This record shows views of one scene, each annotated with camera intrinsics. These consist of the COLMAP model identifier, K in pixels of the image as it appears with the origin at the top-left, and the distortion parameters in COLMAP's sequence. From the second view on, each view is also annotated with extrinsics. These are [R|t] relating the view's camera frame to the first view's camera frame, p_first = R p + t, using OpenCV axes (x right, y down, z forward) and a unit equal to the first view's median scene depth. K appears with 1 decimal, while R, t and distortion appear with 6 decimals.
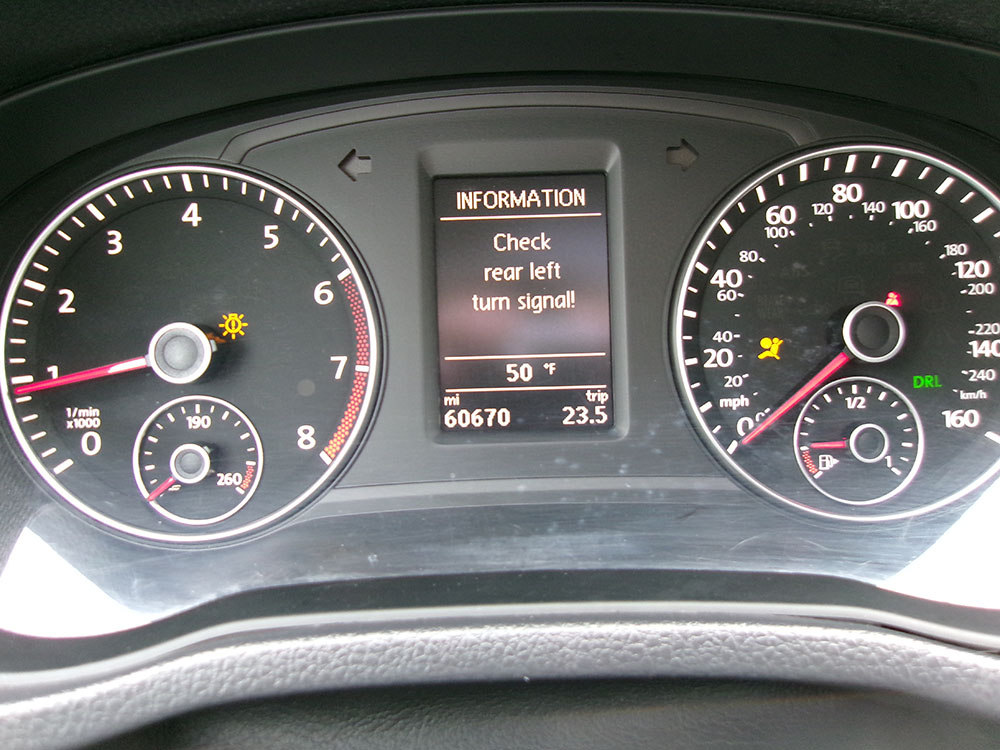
lens RADIAL K [[776.1, 0, 499.5], [0, 776.1, 372.8], [0, 0, 1]] dist [-0.016708, 0.051761]
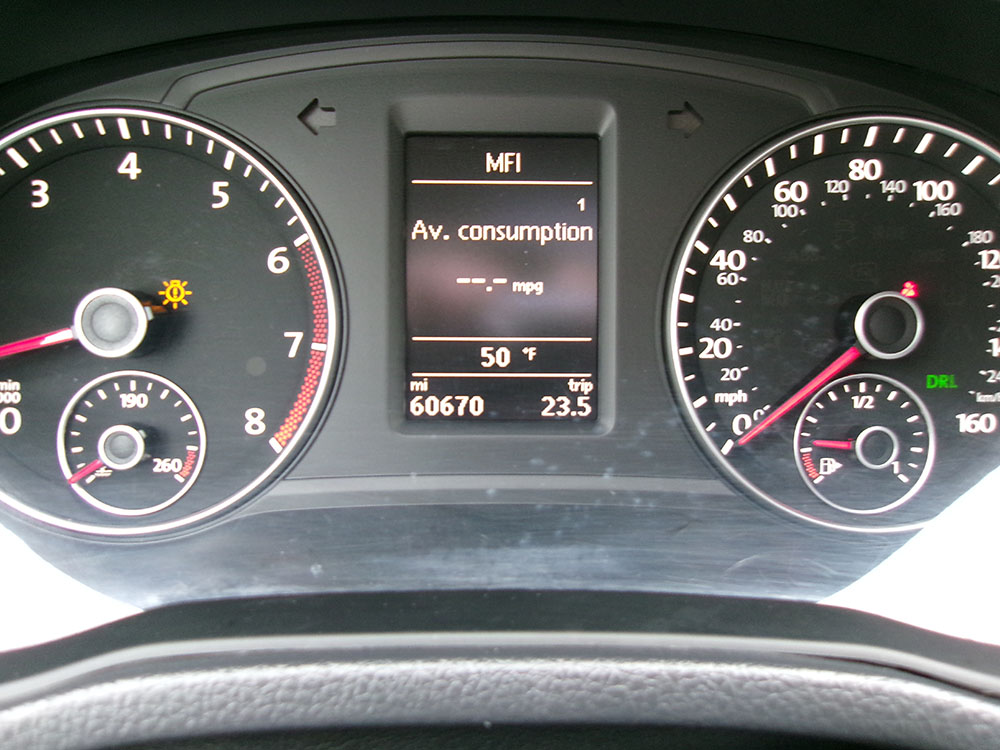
lens RADIAL K [[776.1, 0, 499.5], [0, 776.1, 372.8], [0, 0, 1]] dist [-0.016708, 0.051761]
pose [[0.999192, 0.032139, 0.024127, 0.009685], [-0.032882, 0.998976, 0.031062, -0.010157], [-0.023104, -0.031830, 0.999226, 0.102879]]
